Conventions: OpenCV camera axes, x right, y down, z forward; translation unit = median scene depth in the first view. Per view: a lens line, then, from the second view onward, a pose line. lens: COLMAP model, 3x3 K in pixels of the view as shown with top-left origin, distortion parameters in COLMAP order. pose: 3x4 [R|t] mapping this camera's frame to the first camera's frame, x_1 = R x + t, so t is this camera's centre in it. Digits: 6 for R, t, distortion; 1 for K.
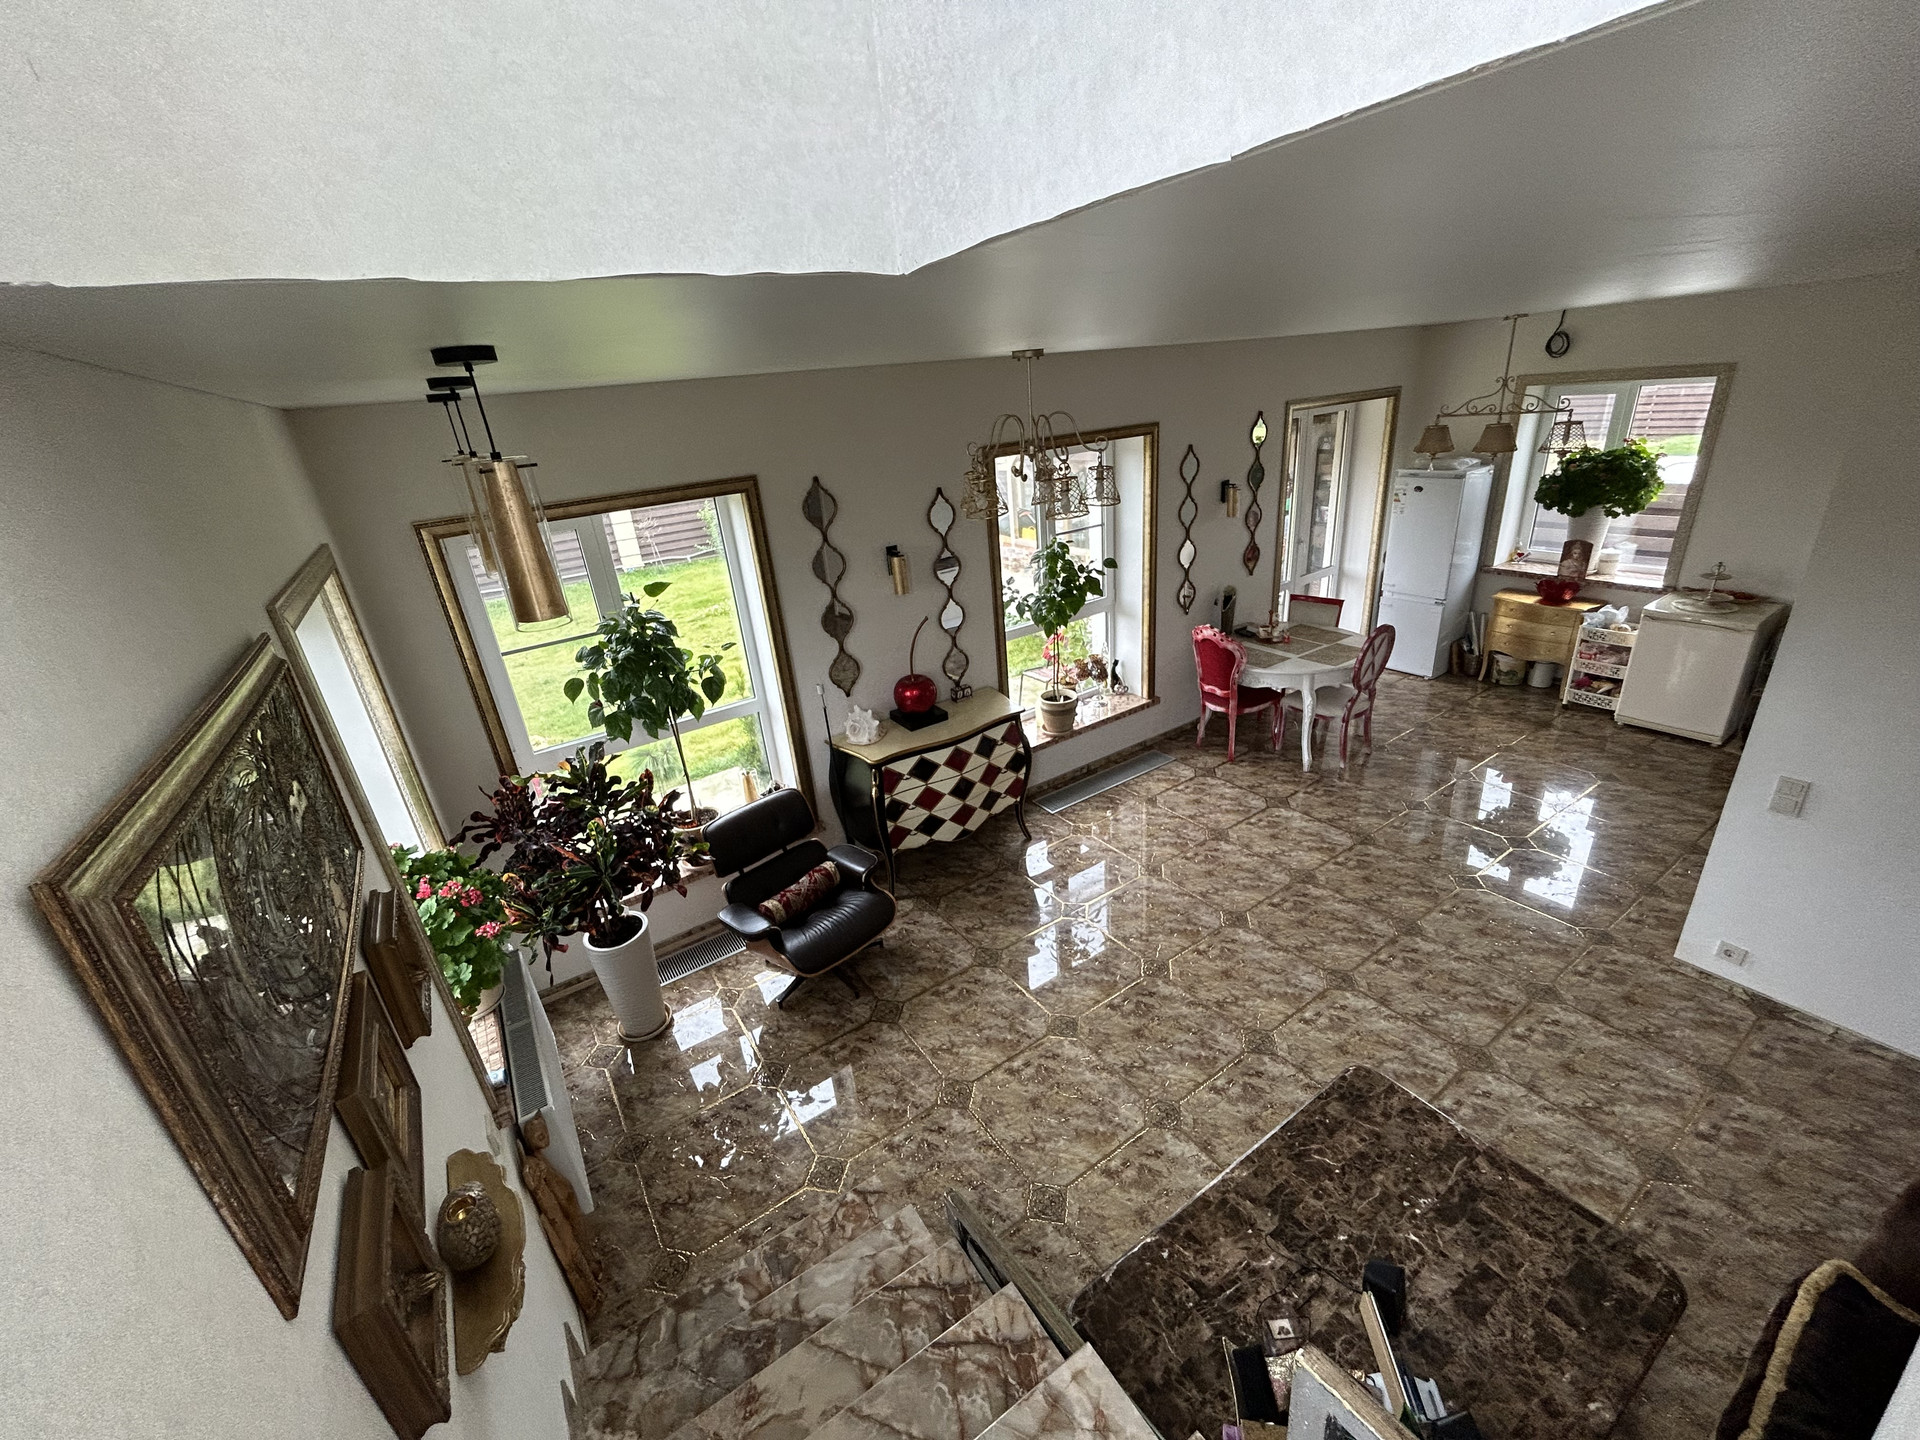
lens RADIAL K [[774.1, 0, 960.5], [0, 774.1, 715.5], [0, 0, 1]] dist [0.001138, 0.000207]
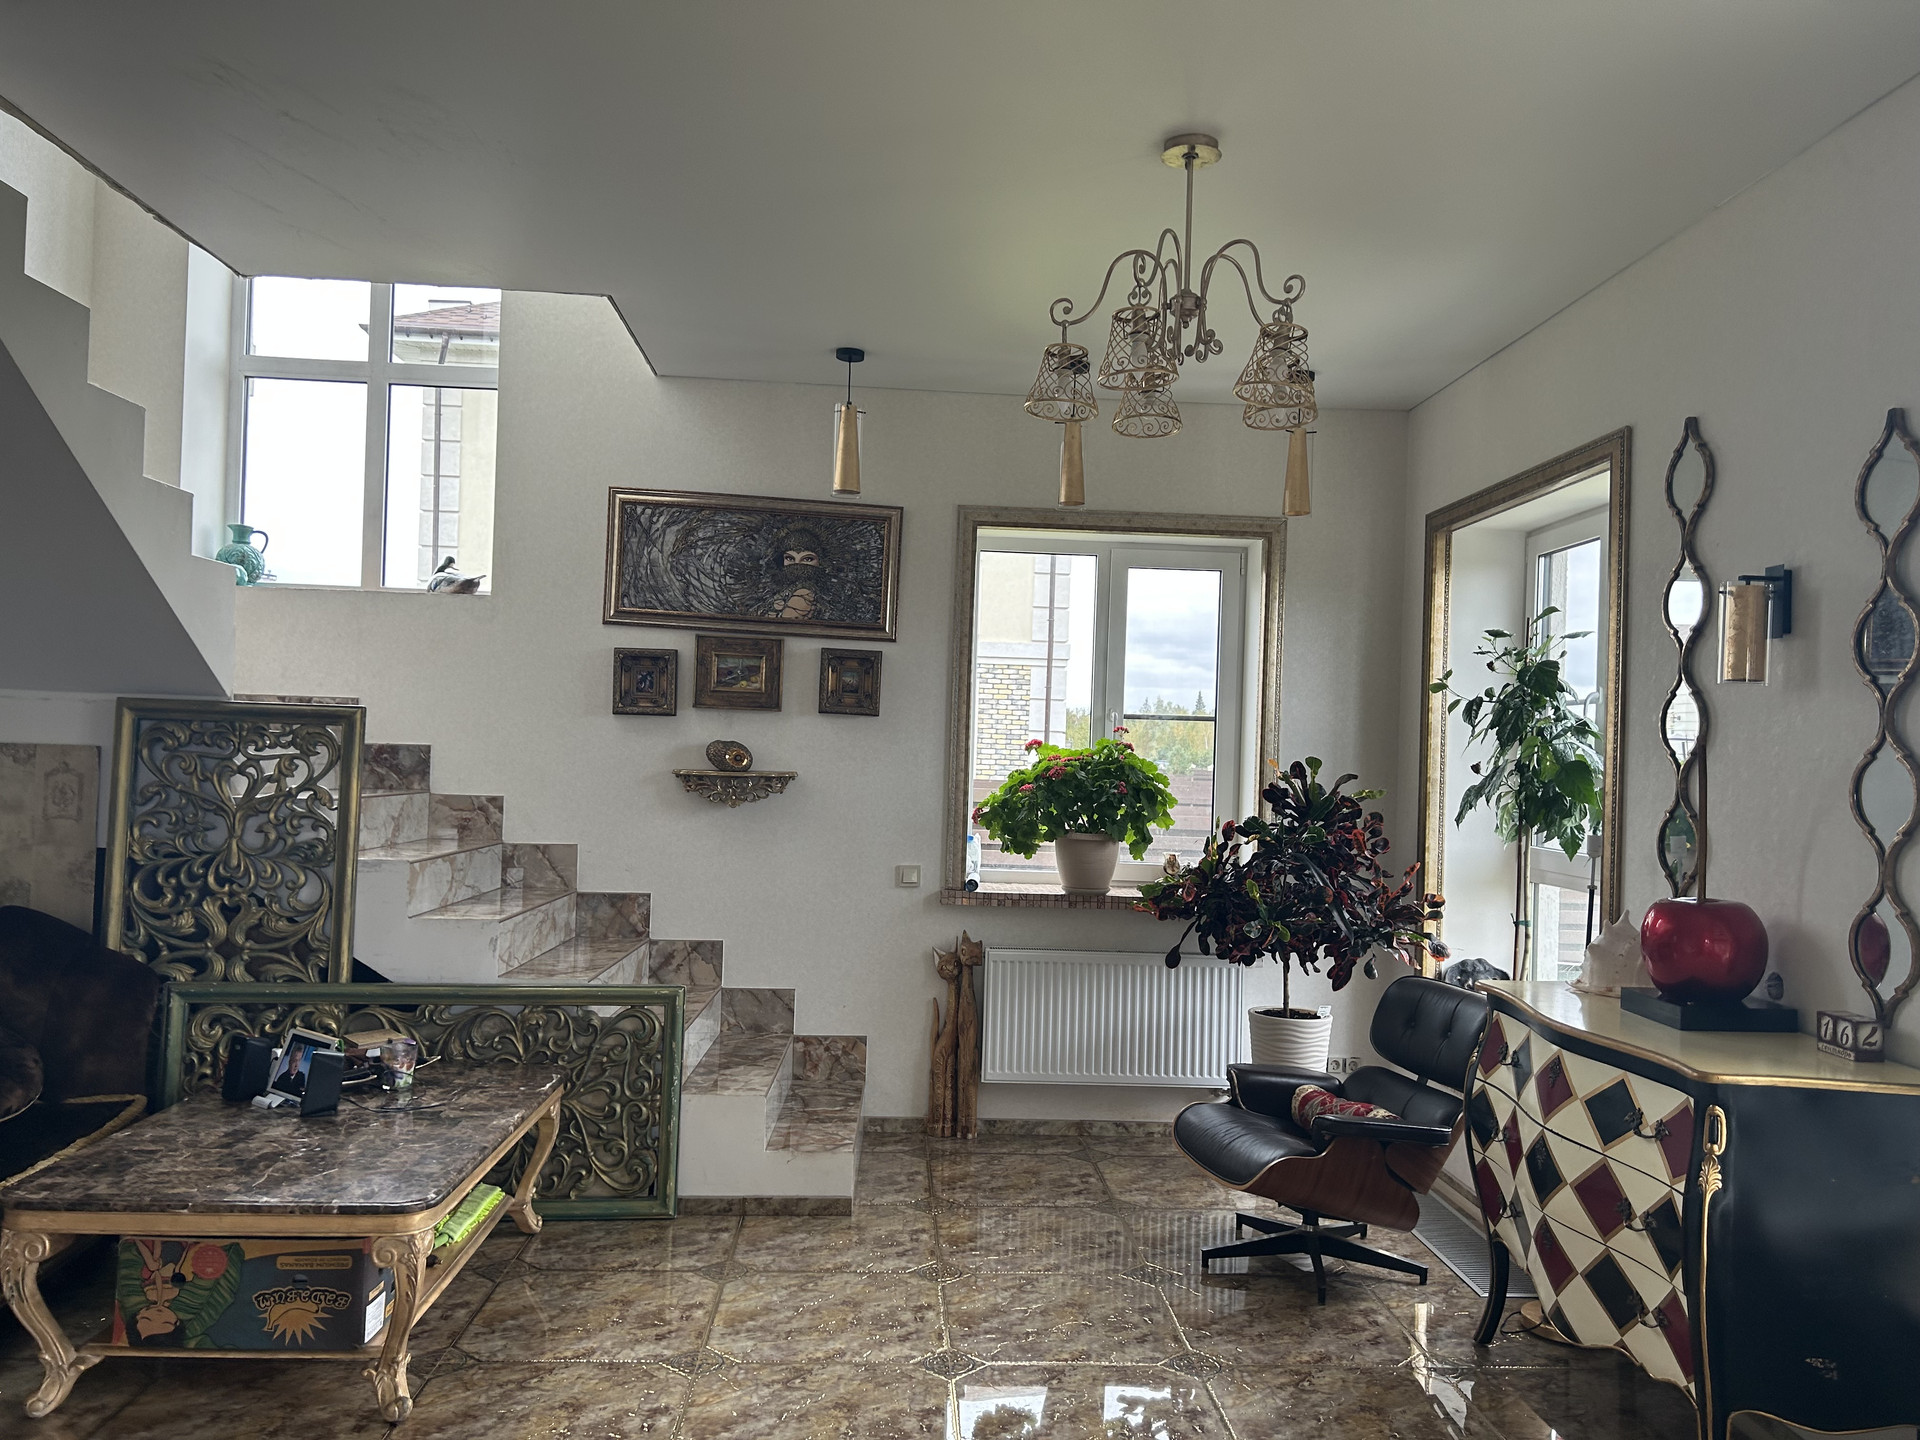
lens RADIAL K [[1443.1, 0, 985.0], [0, 1443.1, 724.9], [0, 0, 1]] dist [0.173954, -0.217415]
pose [[-0.506076, 0.052539, -0.860887, 0.763819], [-0.321441, 0.914743, 0.244786, -0.196812], [0.800352, 0.400605, -0.446041, 1.027789]]
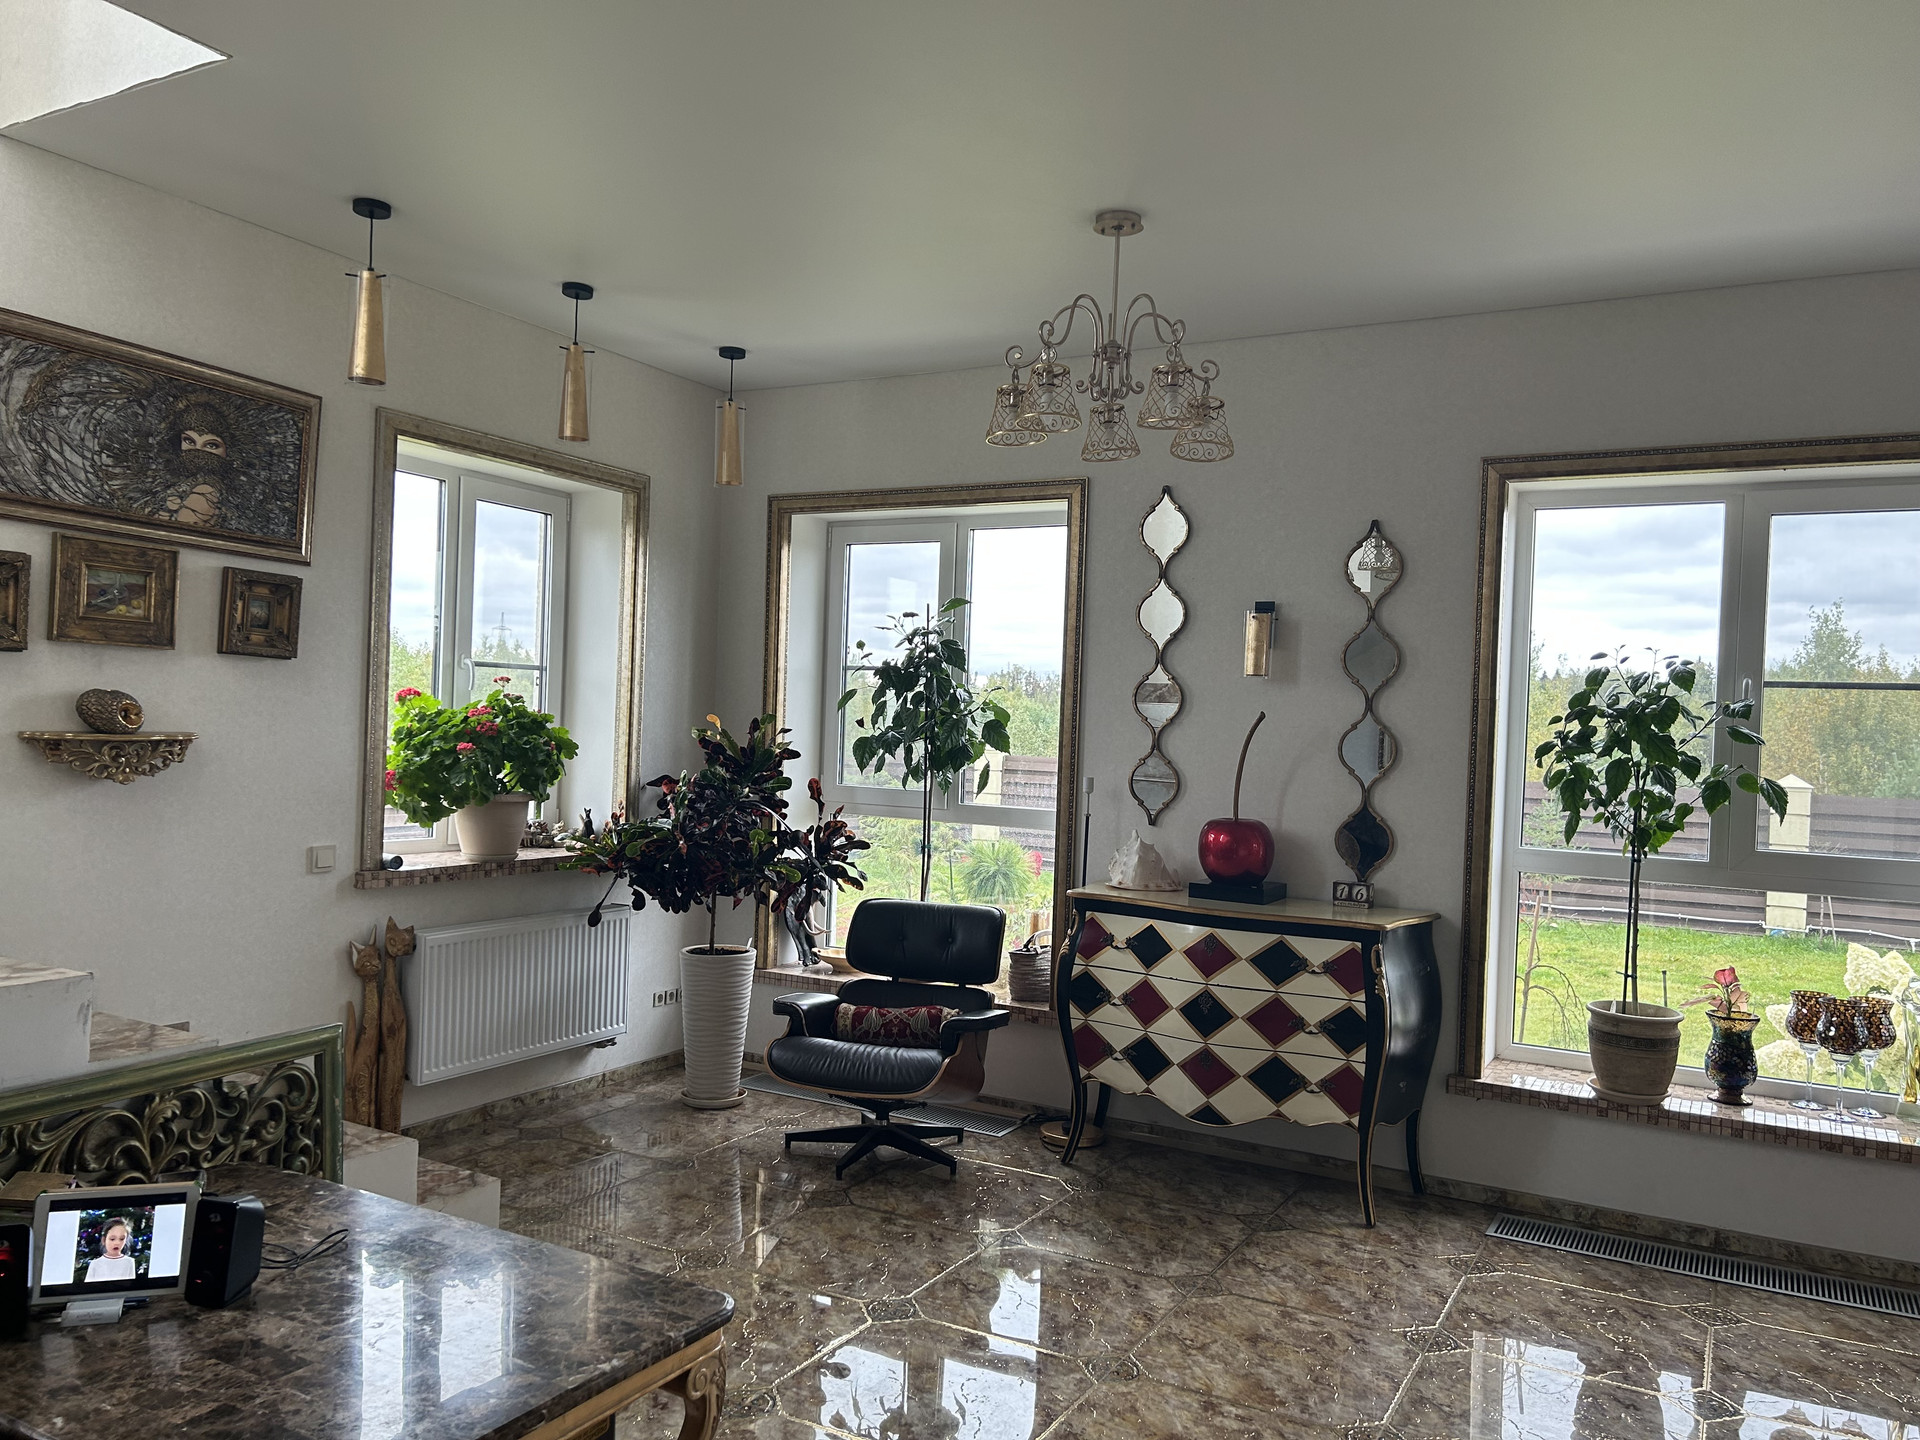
lens RADIAL K [[1435.5, 0, 958.3], [0, 1435.5, 722.3], [0, 0, 1]] dist [0.056771, -0.061614]
pose [[0.448455, 0.100536, -0.888133, 0.813966], [-0.413430, 0.904299, -0.106392, 0.089879], [0.792441, 0.414893, 0.447102, 0.325099]]
